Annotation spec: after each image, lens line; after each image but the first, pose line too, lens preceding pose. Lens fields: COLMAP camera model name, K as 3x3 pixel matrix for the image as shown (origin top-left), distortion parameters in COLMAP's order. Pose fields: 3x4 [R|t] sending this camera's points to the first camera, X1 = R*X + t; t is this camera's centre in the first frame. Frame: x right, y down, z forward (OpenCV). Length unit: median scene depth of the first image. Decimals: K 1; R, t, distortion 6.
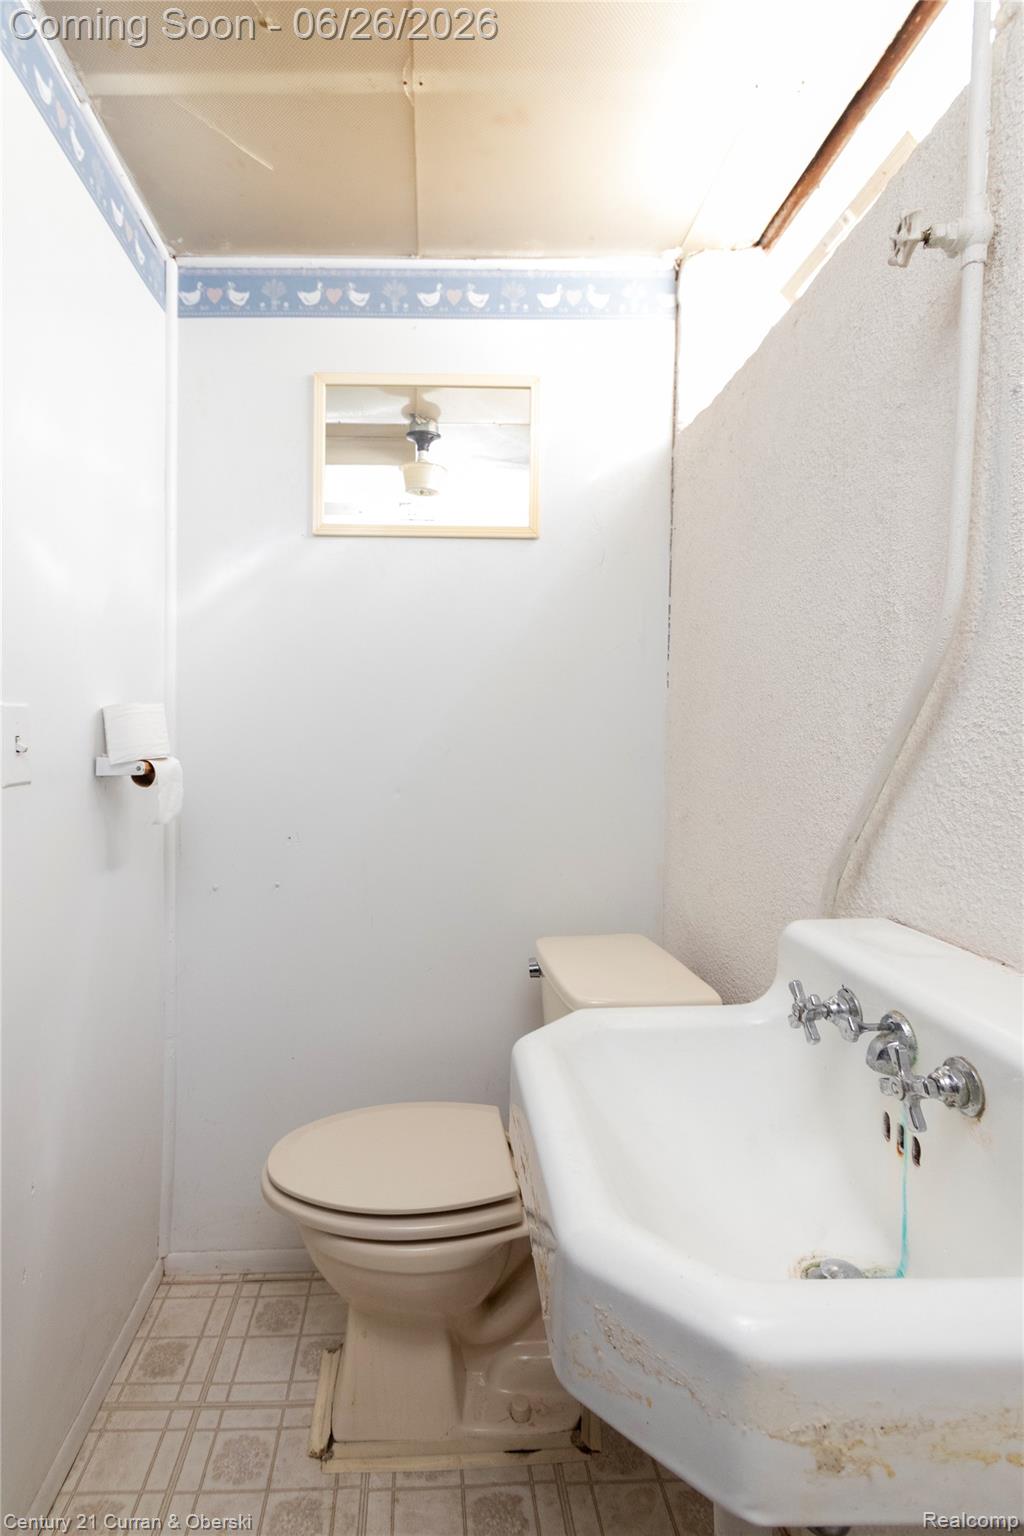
lens RADIAL K [[824.4, 0, 509.7], [0, 824.4, 748.0], [0, 0, 1]] dist [0.000208, -0.003608]
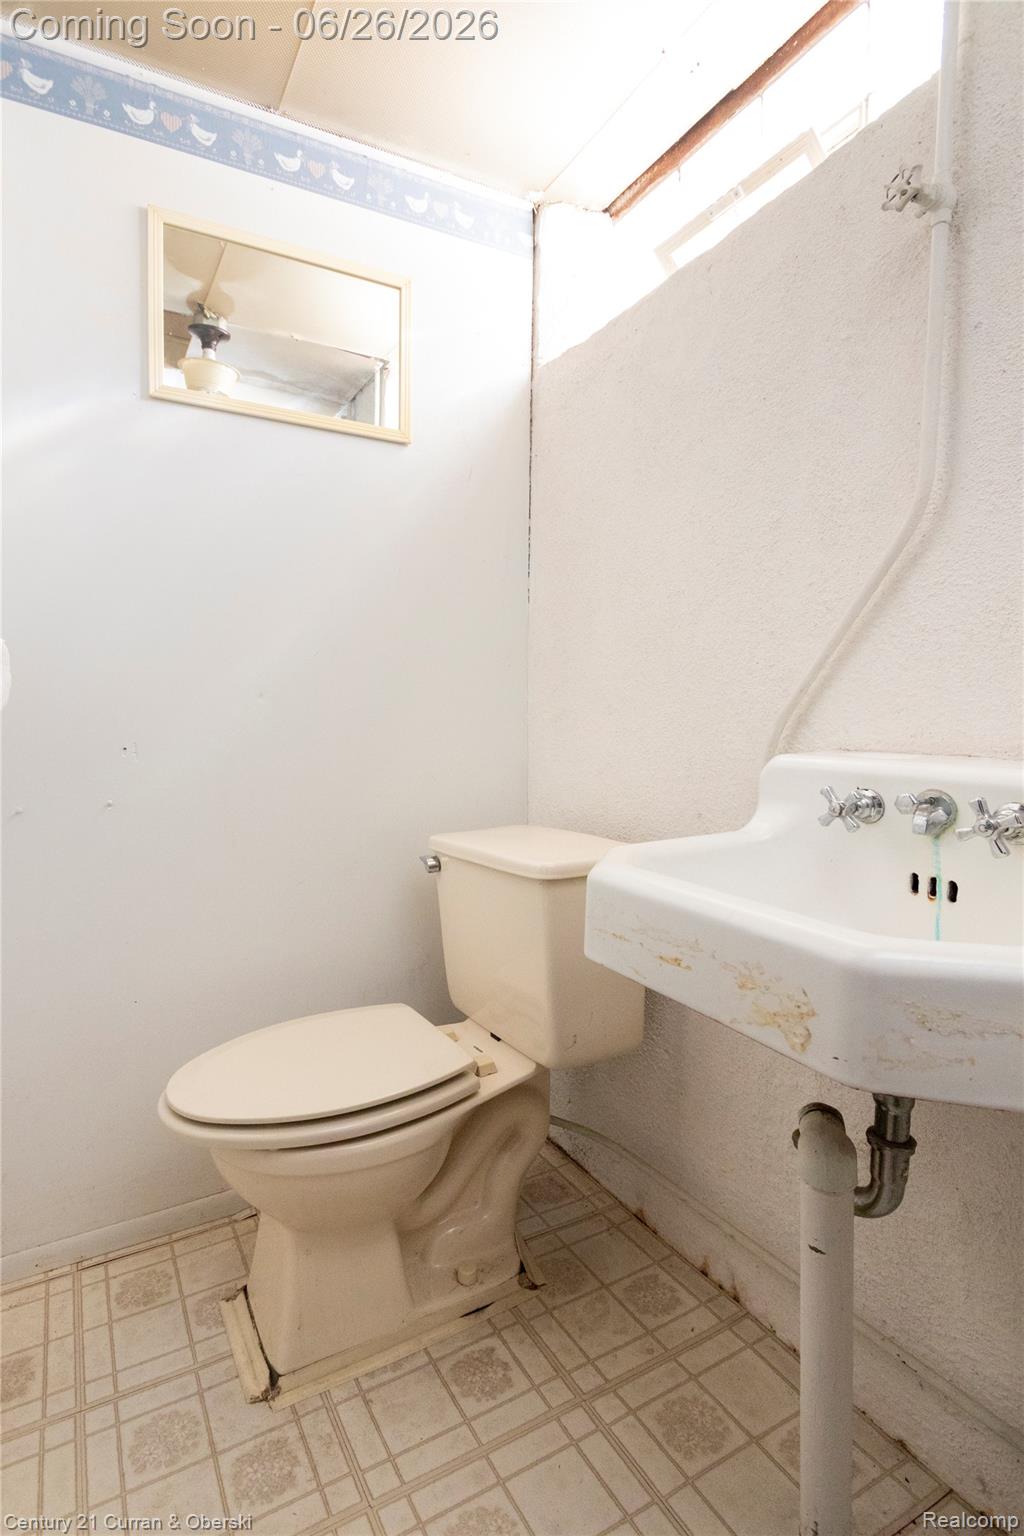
lens RADIAL K [[762.7, 0, 507.6], [0, 762.7, 767.7], [0, 0, 1]] dist [0.001255, -0.004074]
pose [[0.884501, -0.016037, 0.466262, -0.335510], [0.002792, 0.999573, 0.029084, 0.125903], [-0.466530, -0.024423, 0.884168, 0.131353]]
